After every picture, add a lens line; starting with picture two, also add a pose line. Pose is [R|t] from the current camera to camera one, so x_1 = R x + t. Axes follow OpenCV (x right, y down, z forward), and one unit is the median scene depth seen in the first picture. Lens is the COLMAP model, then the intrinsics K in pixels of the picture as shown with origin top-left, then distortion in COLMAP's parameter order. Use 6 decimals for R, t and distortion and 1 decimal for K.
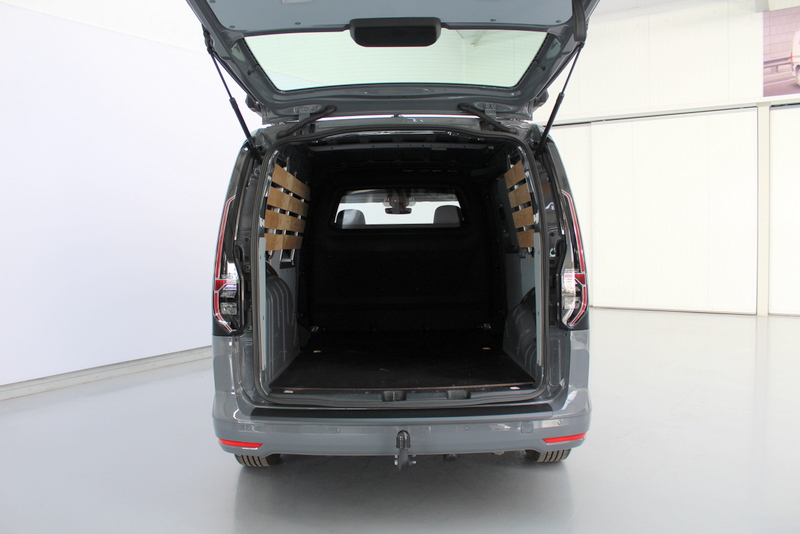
lens RADIAL K [[834.3, 0, 407.7], [0, 834.3, 266.3], [0, 0, 1]] dist [-0.026678, 0.000000]
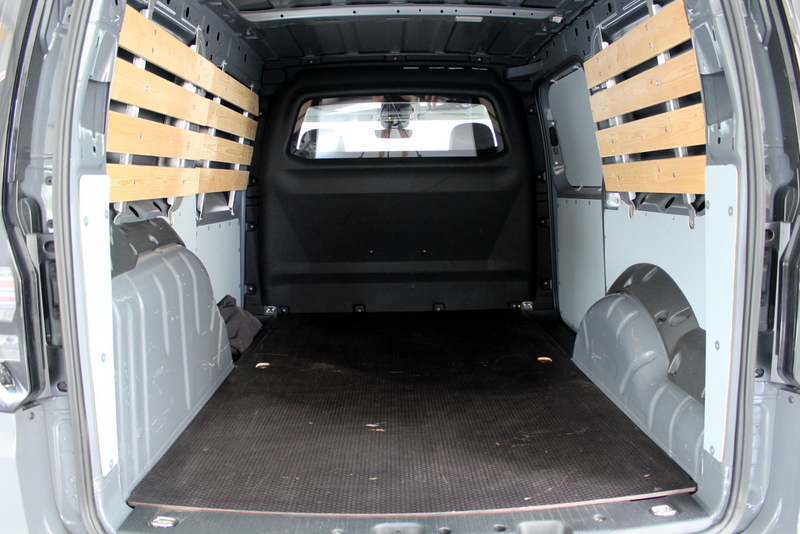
lens RADIAL K [[834.3, 0, 401.4], [0, 834.3, 266.1], [0, 0, 1]] dist [-0.026678, 0.000000]
pose [[0.999981, 0.000095, 0.006092, -0.010769], [-0.000576, 0.996884, 0.078882, -0.013373], [-0.006066, -0.078885, 0.996865, 0.353575]]
